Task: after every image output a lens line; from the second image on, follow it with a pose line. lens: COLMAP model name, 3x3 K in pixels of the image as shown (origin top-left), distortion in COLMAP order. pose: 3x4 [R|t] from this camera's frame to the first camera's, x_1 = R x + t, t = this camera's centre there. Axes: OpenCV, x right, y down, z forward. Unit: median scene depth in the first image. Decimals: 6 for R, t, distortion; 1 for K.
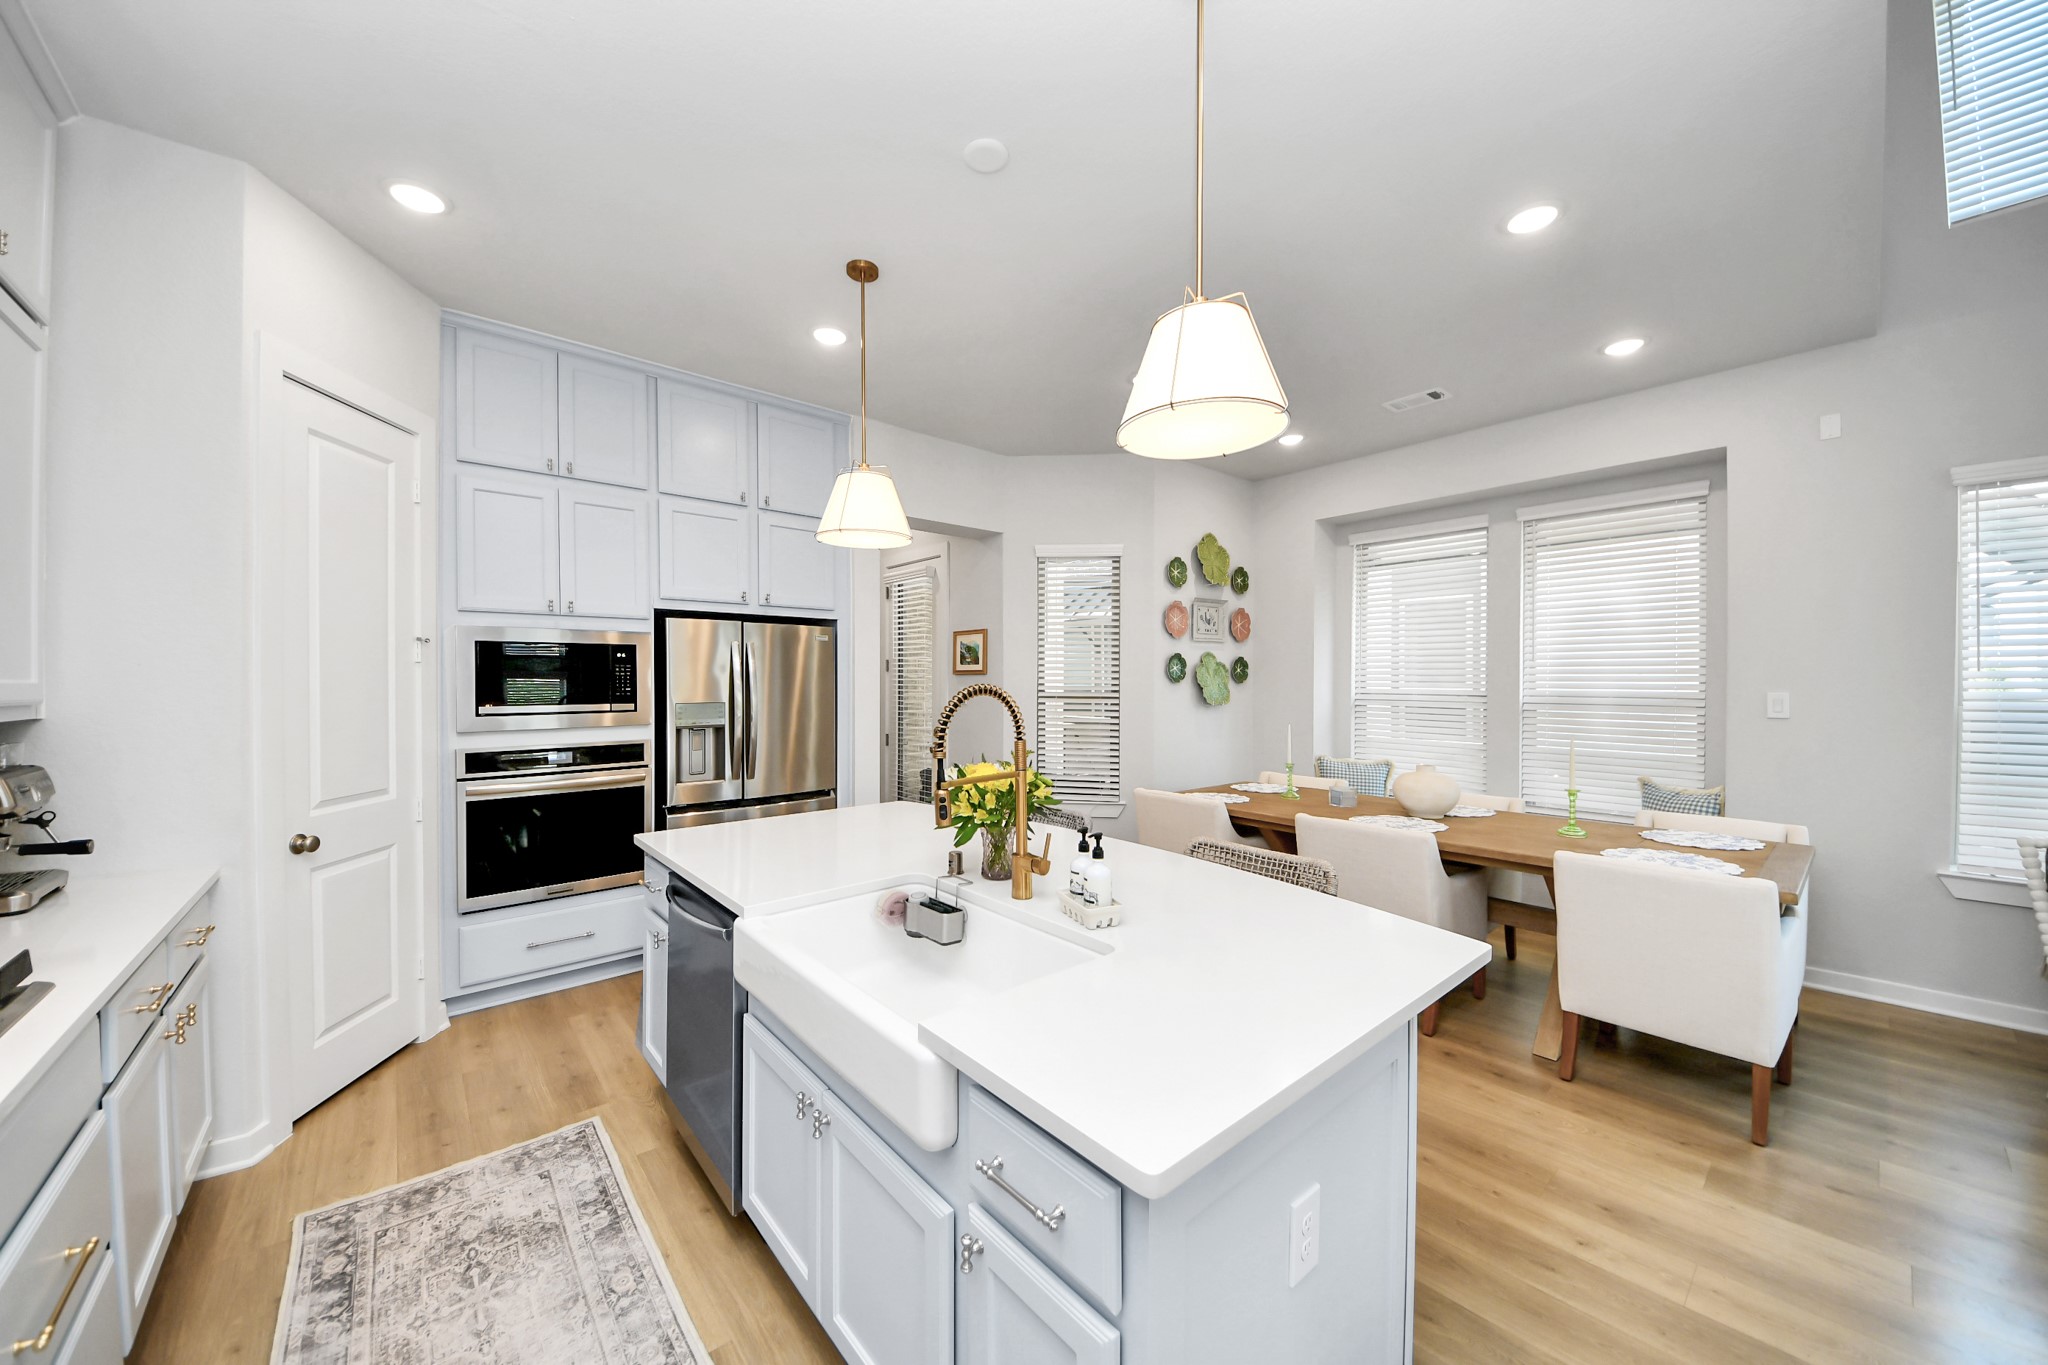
lens RADIAL K [[722.3, 0, 1012.4], [0, 722.3, 683.5], [0, 0, 1]] dist [0.039462, -0.023644]
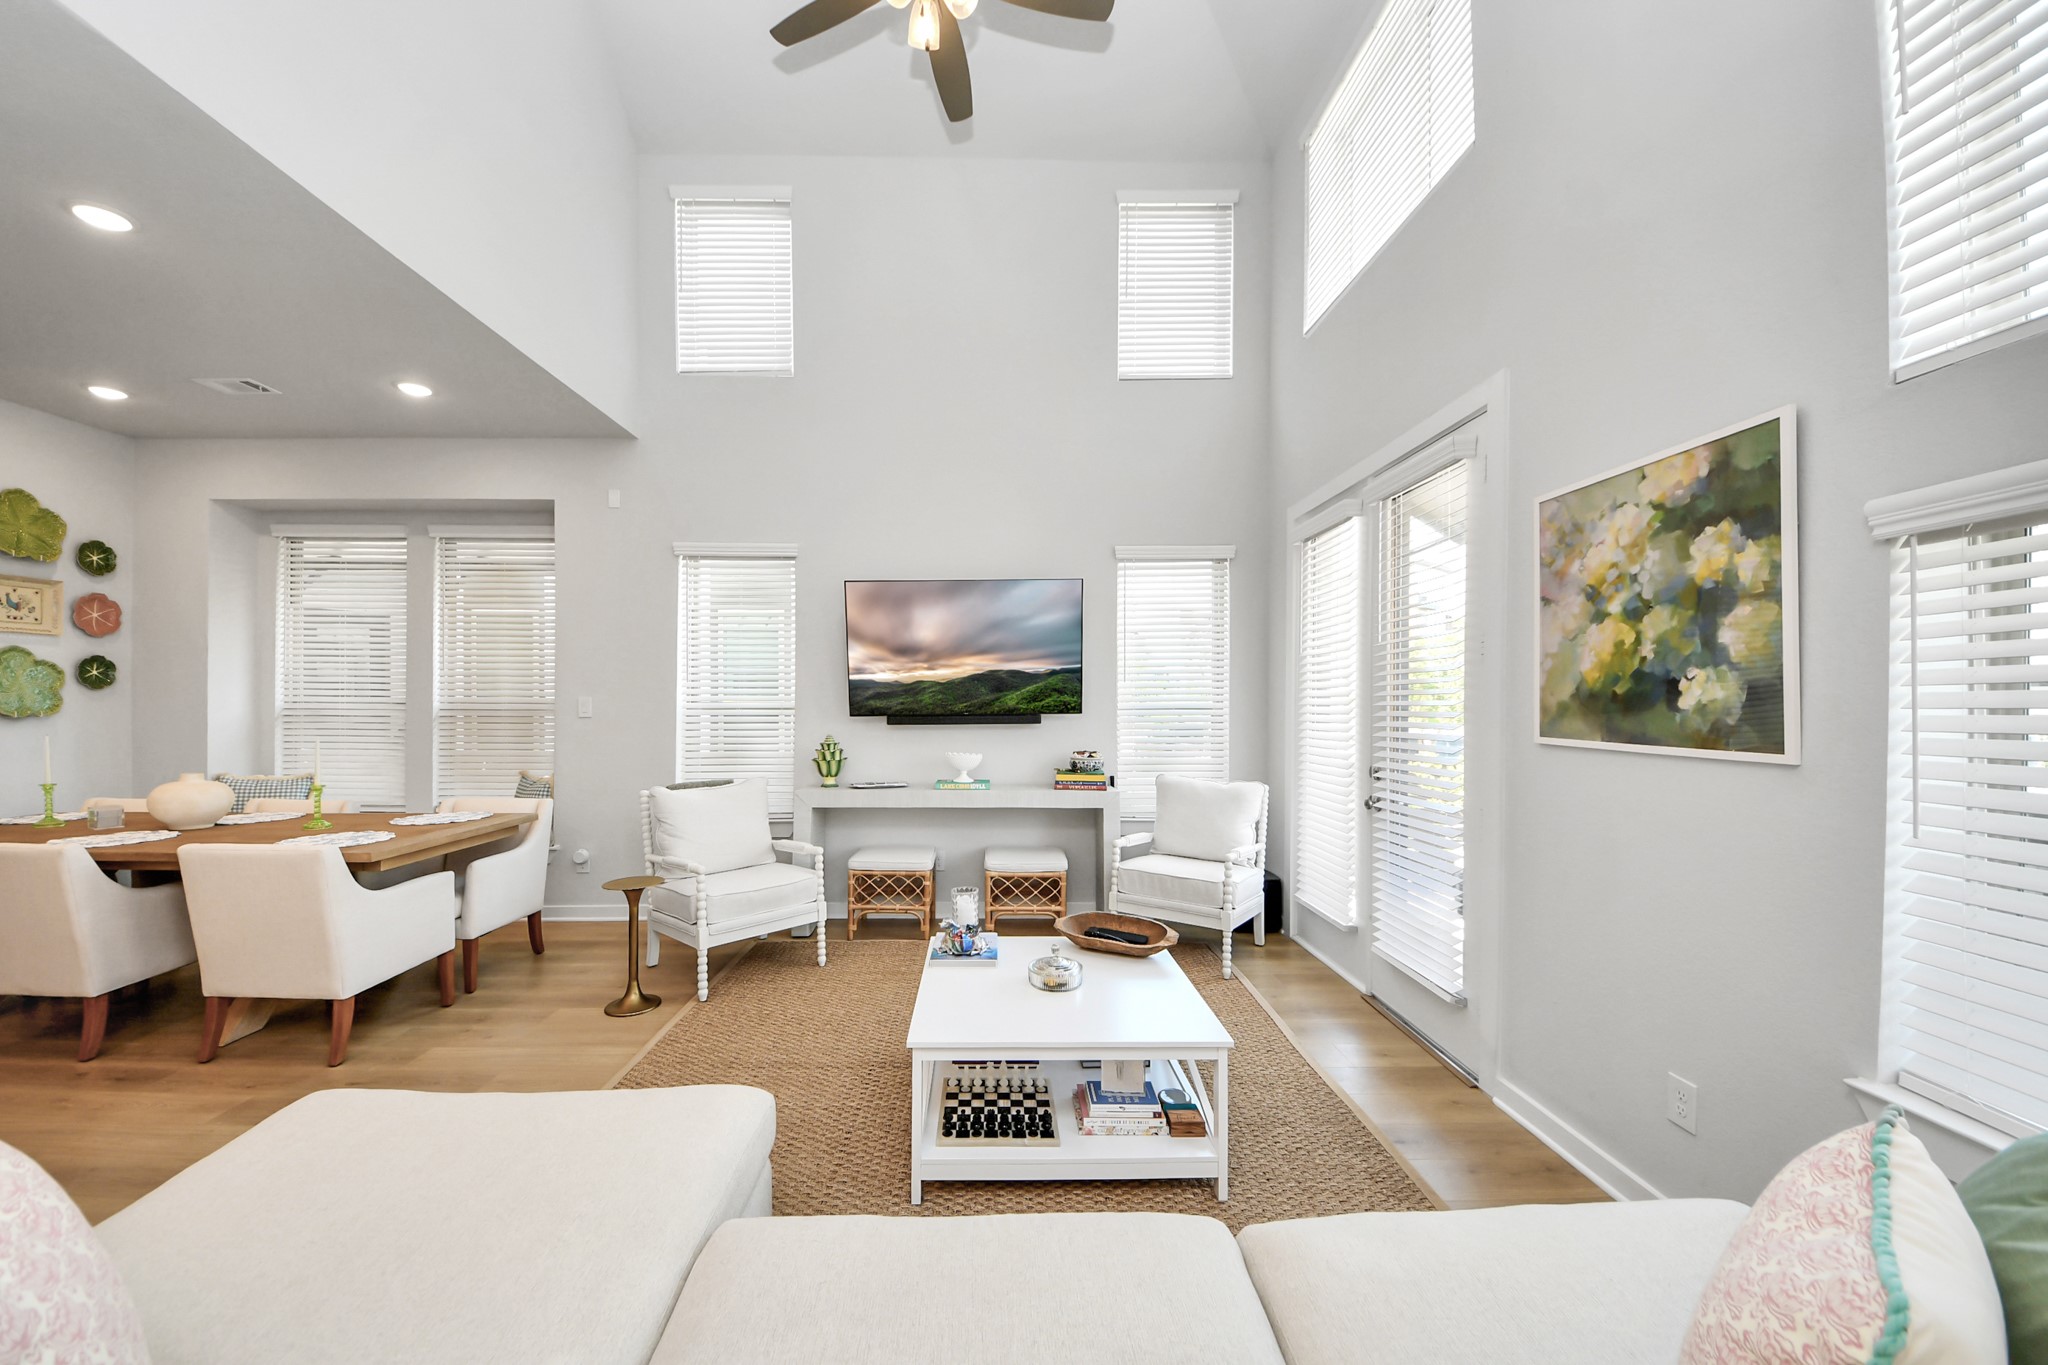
lens RADIAL K [[737.2, 0, 1001.4], [0, 737.2, 695.5], [0, 0, 1]] dist [0.046166, -0.025458]
pose [[0.636673, 0.006909, 0.771103, 0.460300], [0.000351, 0.999957, -0.009250, 0.020140], [-0.771133, 0.006160, 0.636644, -0.381290]]
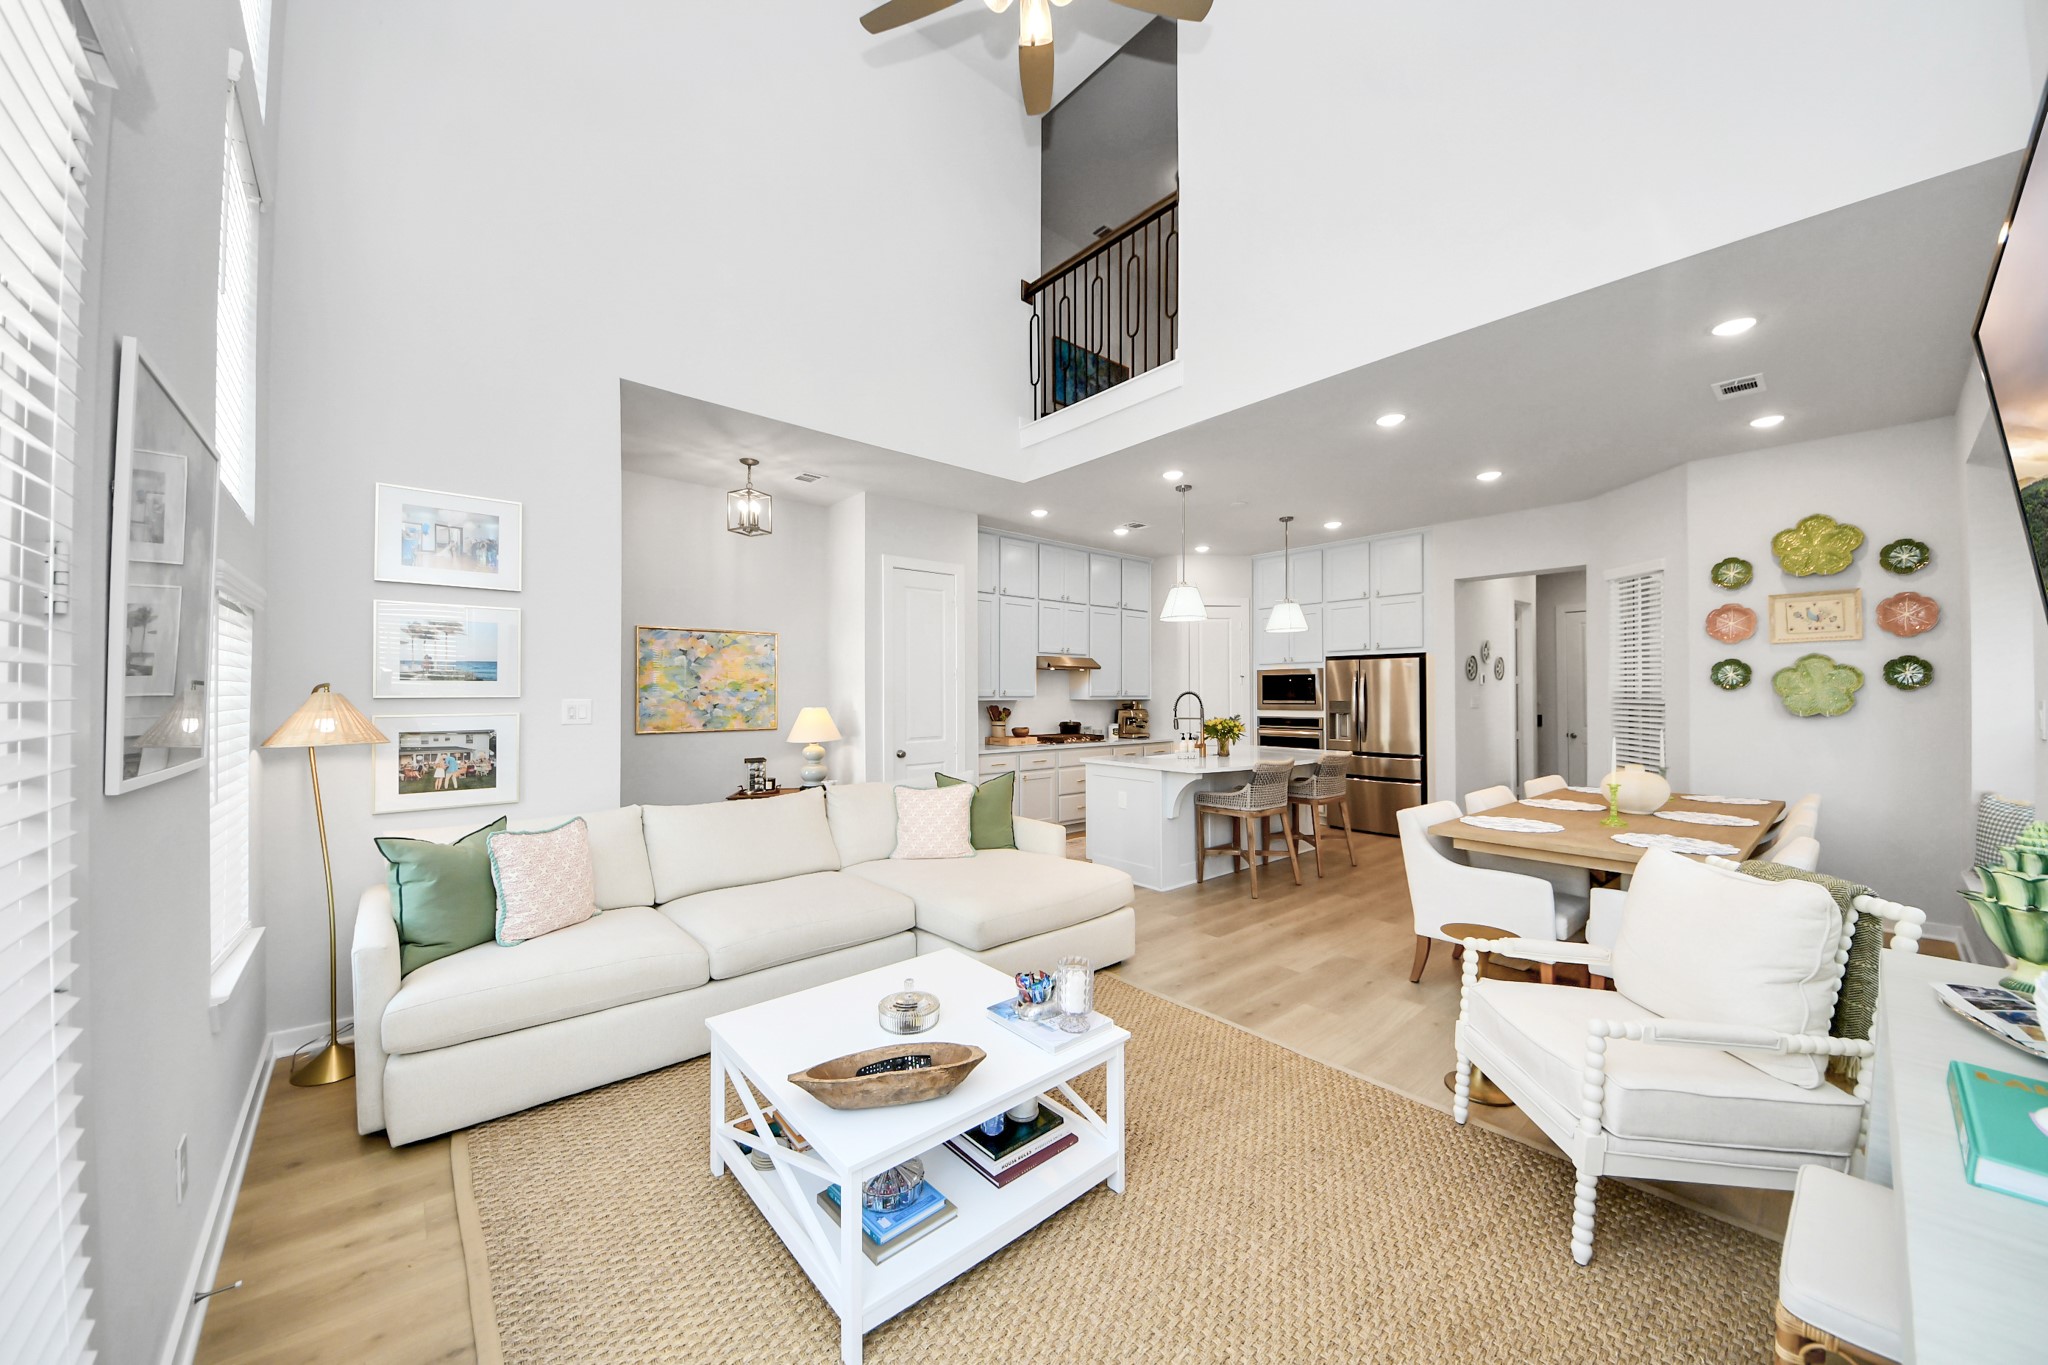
lens RADIAL K [[723.2, 0, 1001.3], [0, 723.2, 688.3], [0, 0, 1]] dist [-0.000603, -0.006935]
pose [[-0.004073, -0.006412, -0.999971, 1.561750], [-0.002152, 0.999977, -0.006403, 0.006448], [0.999989, 0.002126, -0.004087, 0.065277]]
